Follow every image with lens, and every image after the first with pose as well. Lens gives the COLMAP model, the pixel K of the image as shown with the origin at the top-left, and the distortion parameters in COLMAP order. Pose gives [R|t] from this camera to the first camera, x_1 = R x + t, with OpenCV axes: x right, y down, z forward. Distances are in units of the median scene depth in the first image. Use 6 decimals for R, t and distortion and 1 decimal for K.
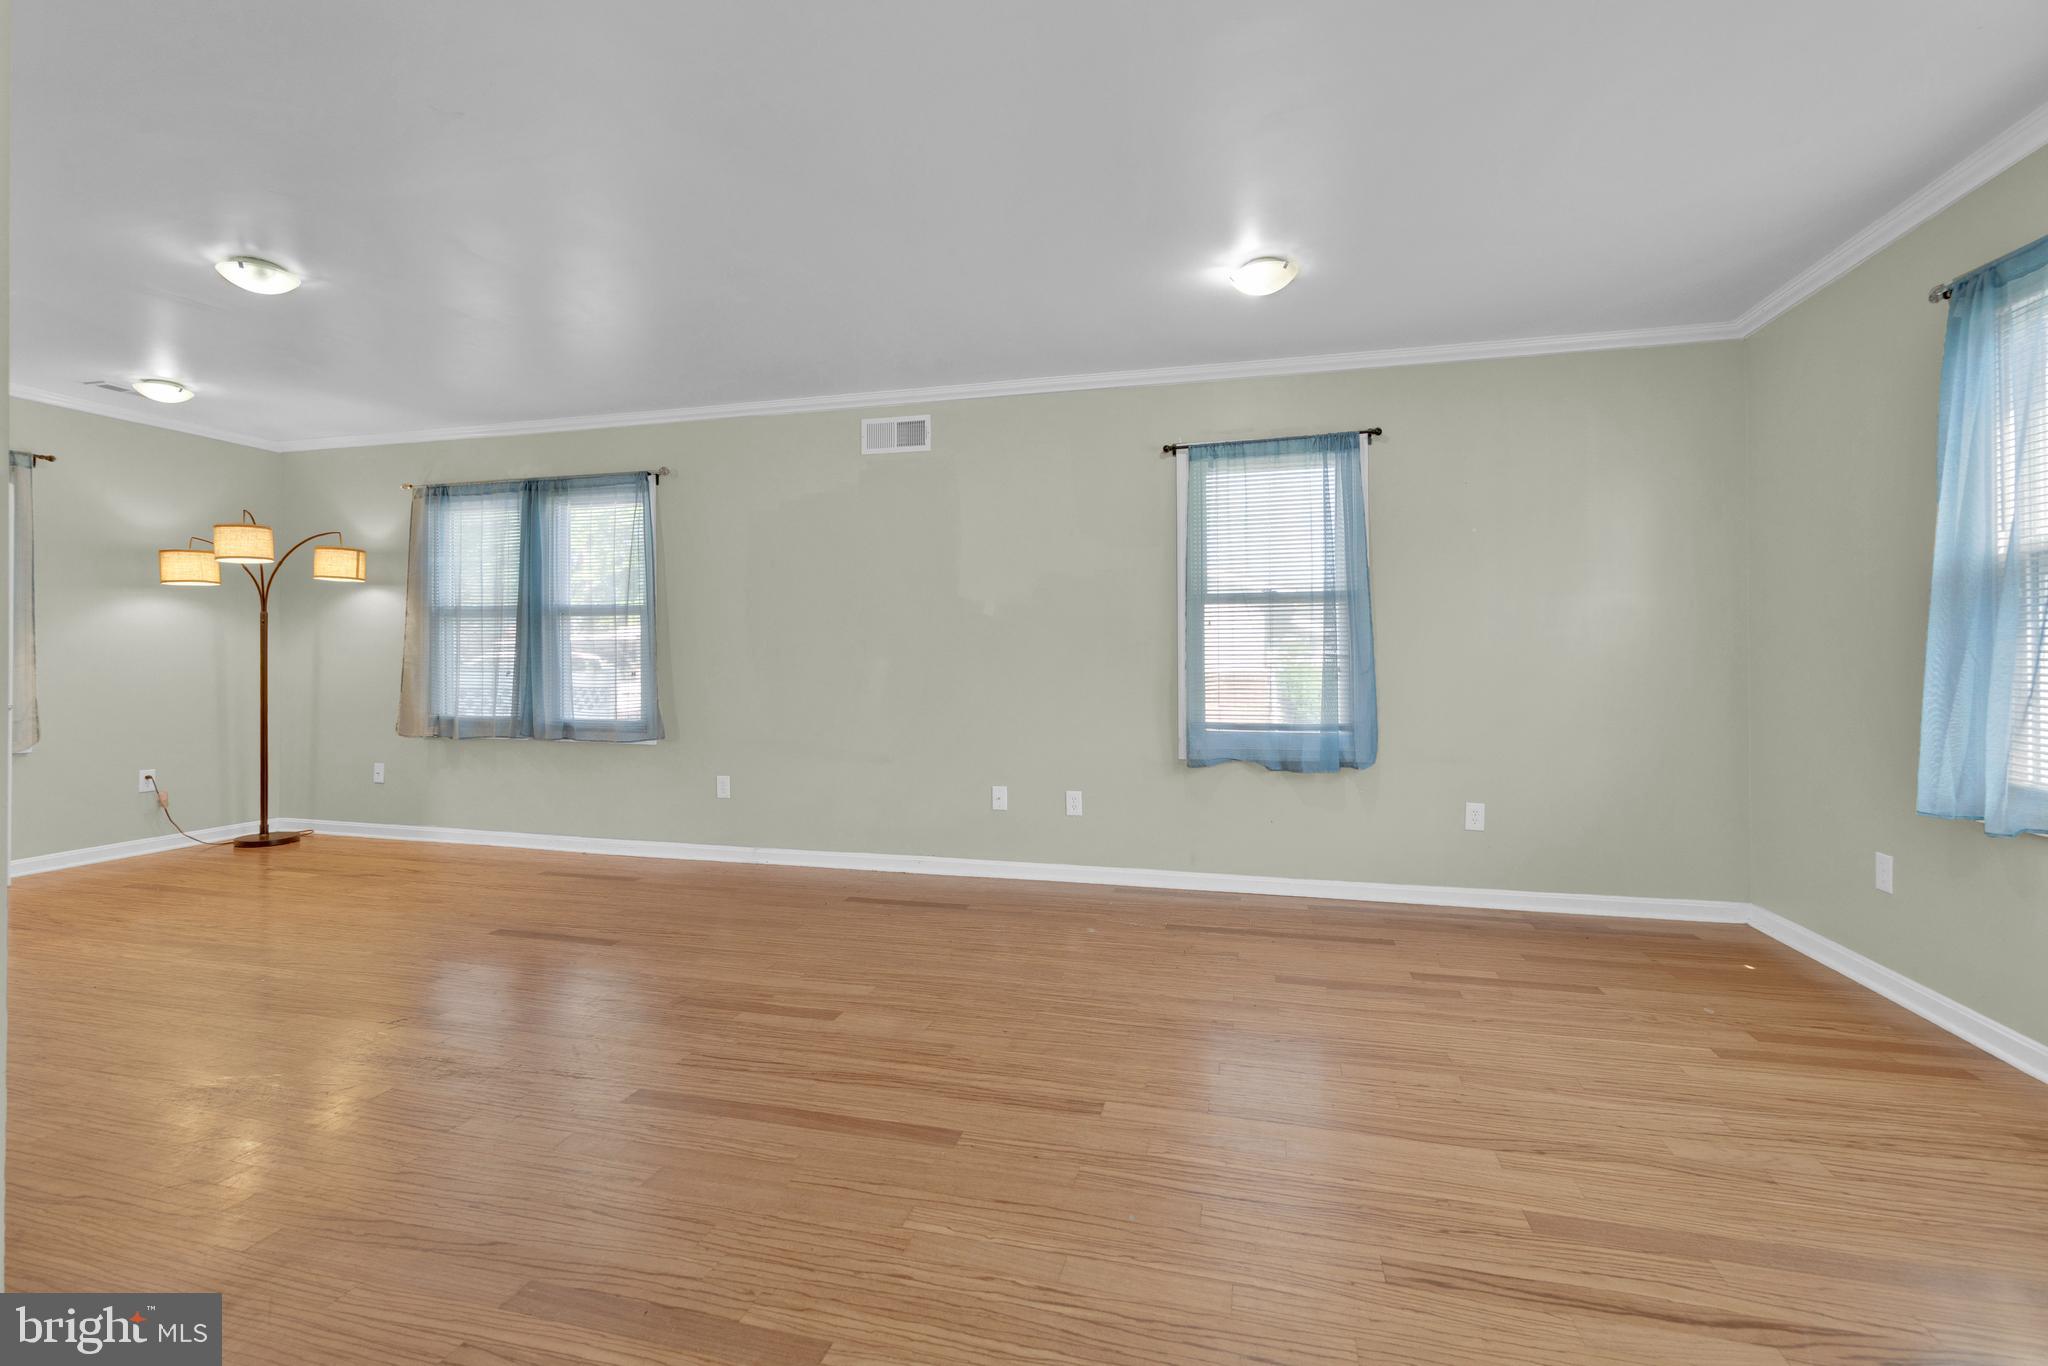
lens RADIAL K [[895.5, 0, 1022.1], [0, 895.5, 656.8], [0, 0, 1]] dist [-0.002839, -0.000299]
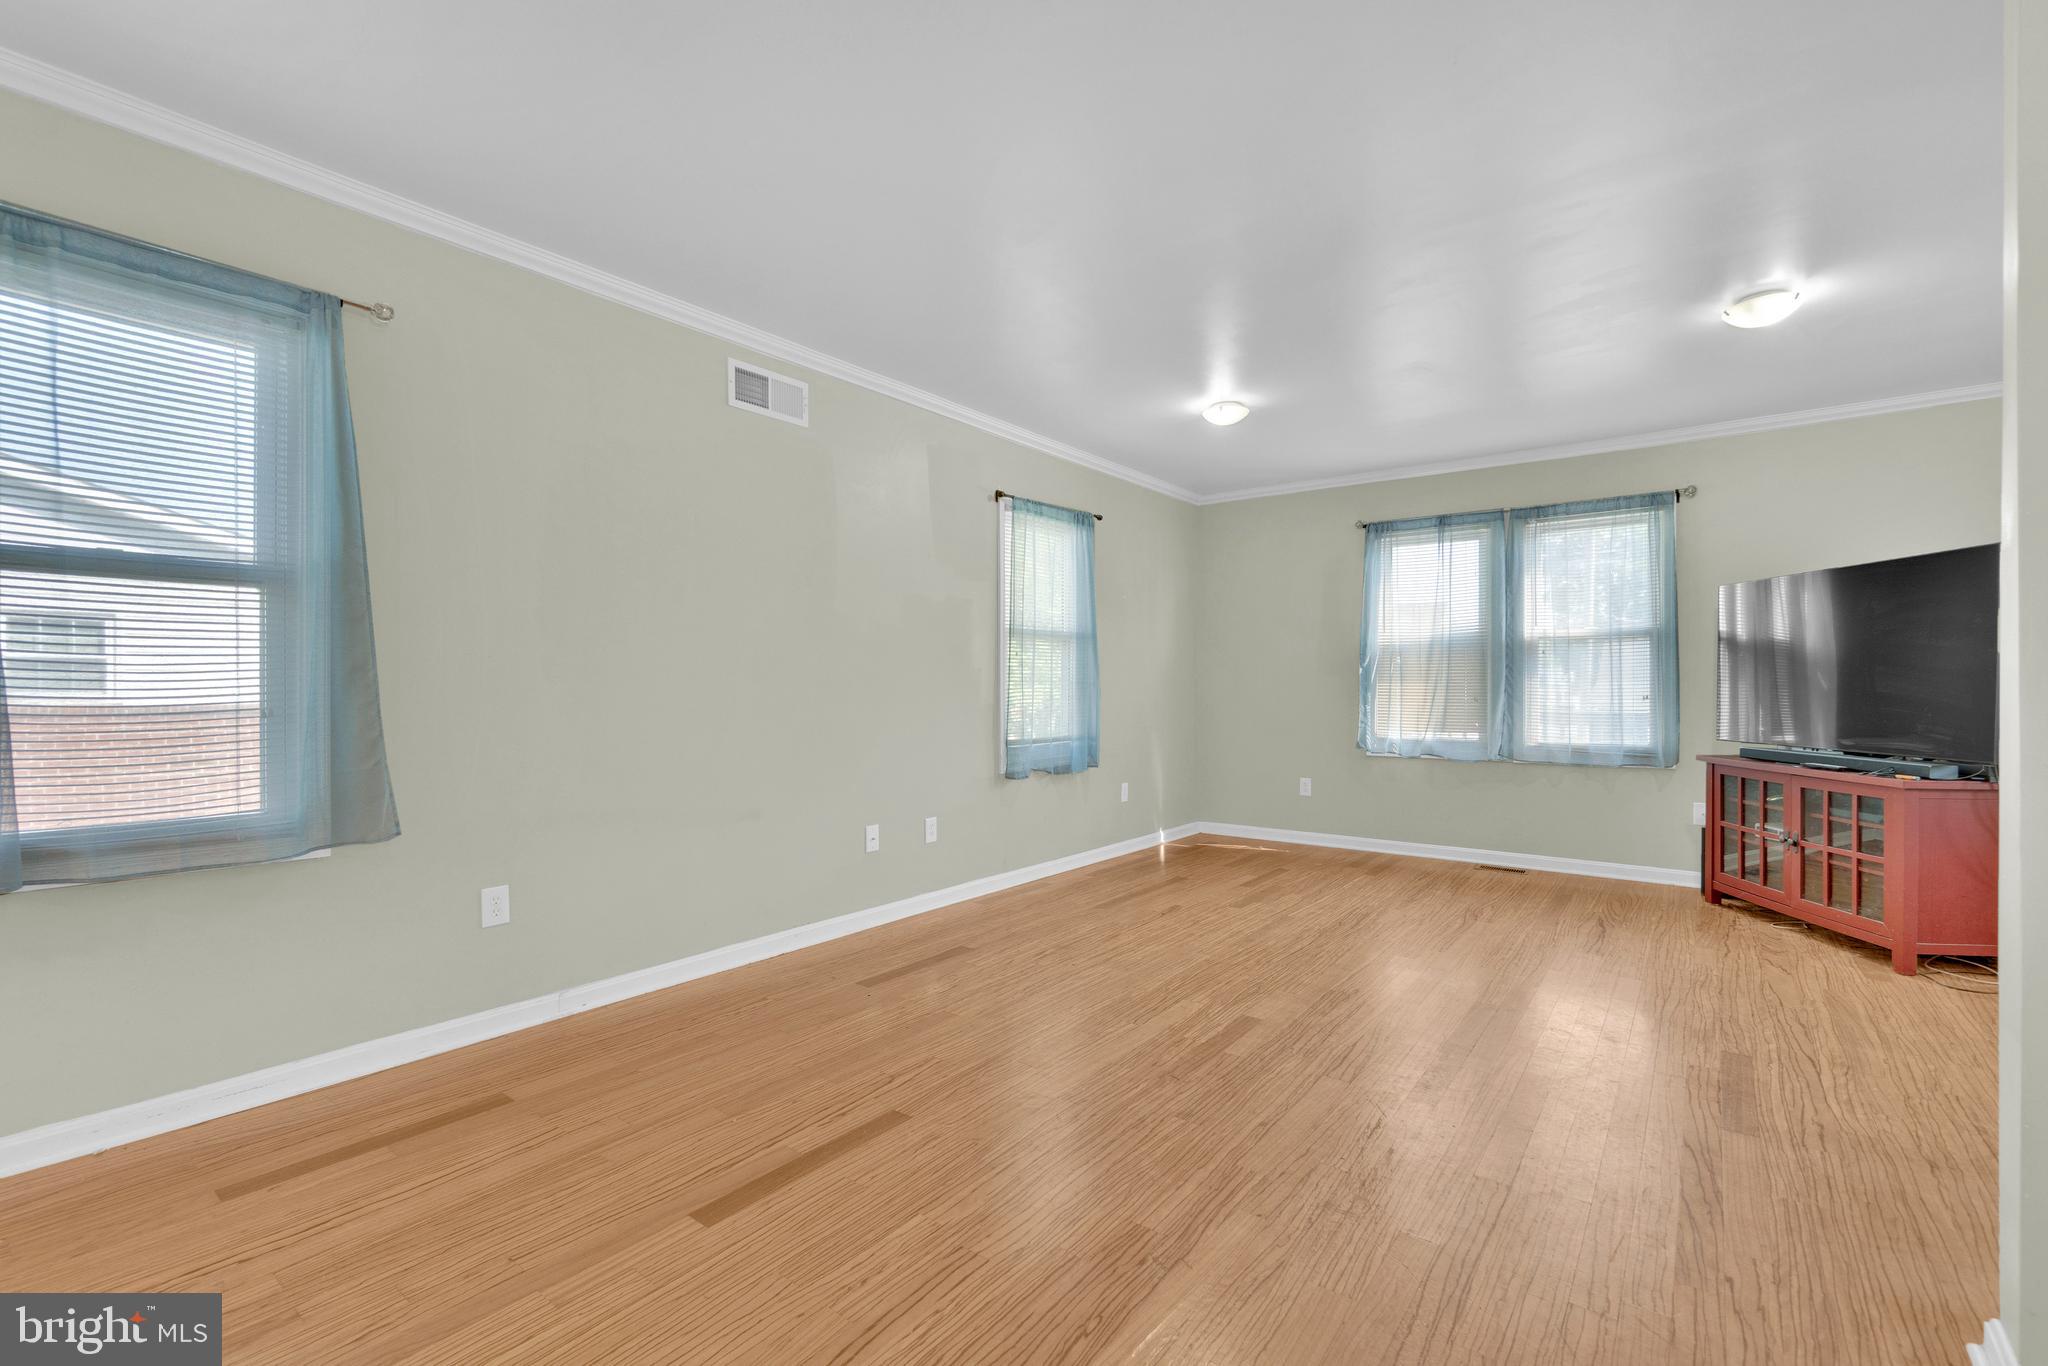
lens RADIAL K [[898.8, 0, 1024.0], [0, 898.8, 683.0], [0, 0, 1]] dist [0.001572, 0.000197]
pose [[0.387558, 0.001623, 0.921844, -0.870900], [-0.009009, 0.999957, 0.002027, -0.001873], [-0.921801, -0.009090, 0.387556, 0.554756]]
